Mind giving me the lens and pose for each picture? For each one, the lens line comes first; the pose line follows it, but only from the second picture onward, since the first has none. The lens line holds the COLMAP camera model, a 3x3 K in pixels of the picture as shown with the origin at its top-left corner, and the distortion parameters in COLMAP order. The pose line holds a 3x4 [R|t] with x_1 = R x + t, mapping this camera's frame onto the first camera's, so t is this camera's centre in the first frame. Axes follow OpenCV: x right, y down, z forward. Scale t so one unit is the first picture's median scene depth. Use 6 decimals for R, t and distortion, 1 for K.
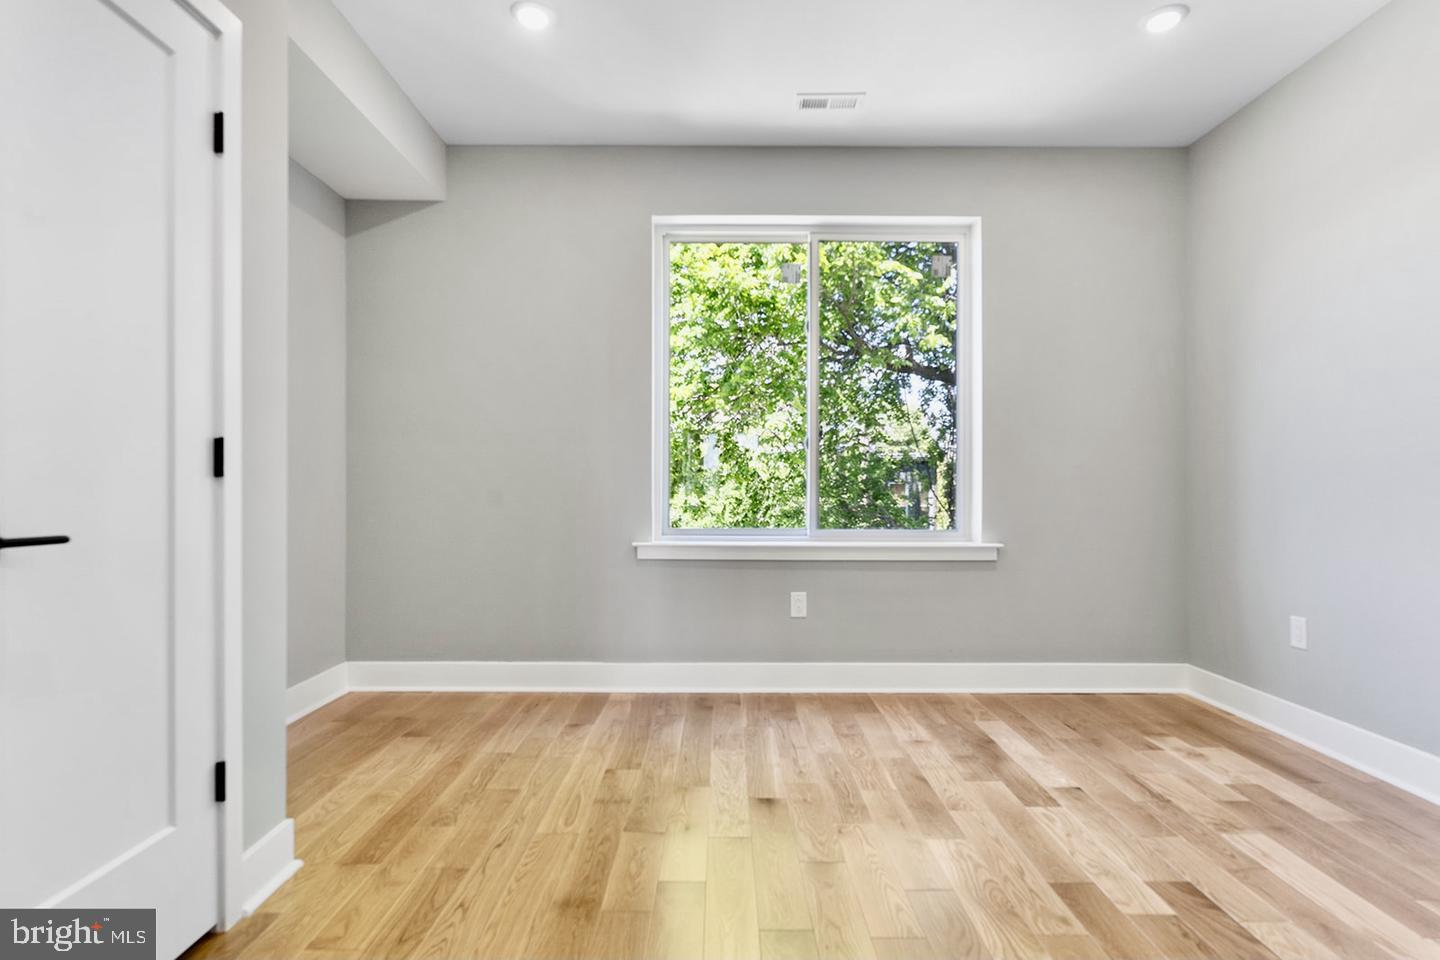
lens RADIAL K [[745.1, 0, 721.2], [0, 745.1, 478.2], [0, 0, 1]] dist [-0.005814, 0.000608]
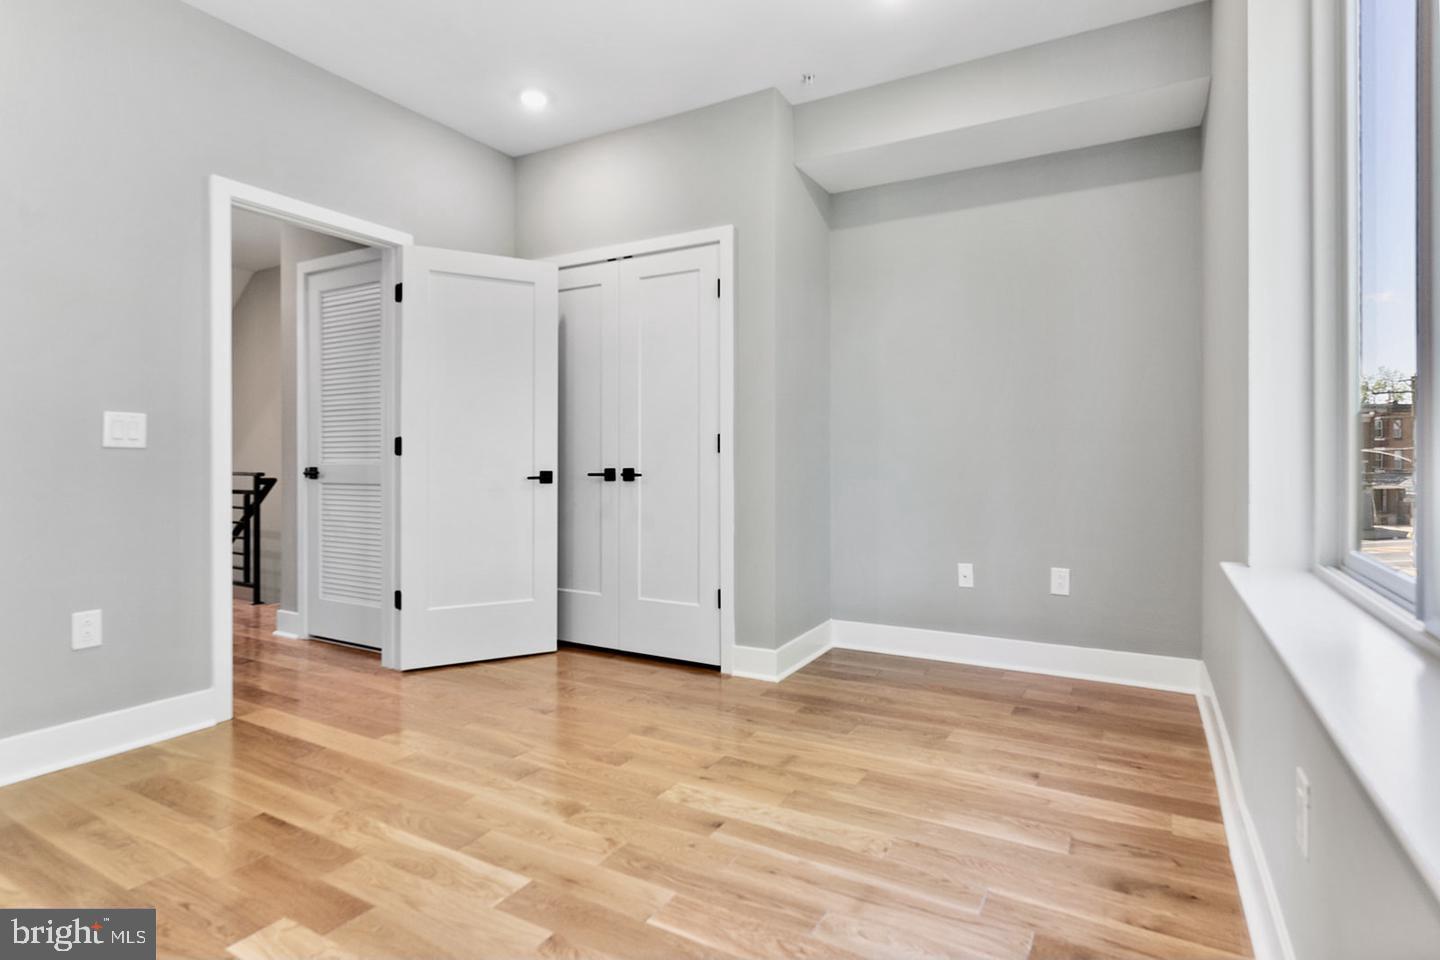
lens RADIAL K [[745.1, 0, 748.6], [0, 745.1, 457.2], [0, 0, 1]] dist [-0.005814, 0.000608]
pose [[-0.459877, 0.004764, -0.887970, 0.738325], [0.002081, 0.999989, 0.004287, -0.000106], [0.887980, 0.000124, -0.459881, 1.304282]]
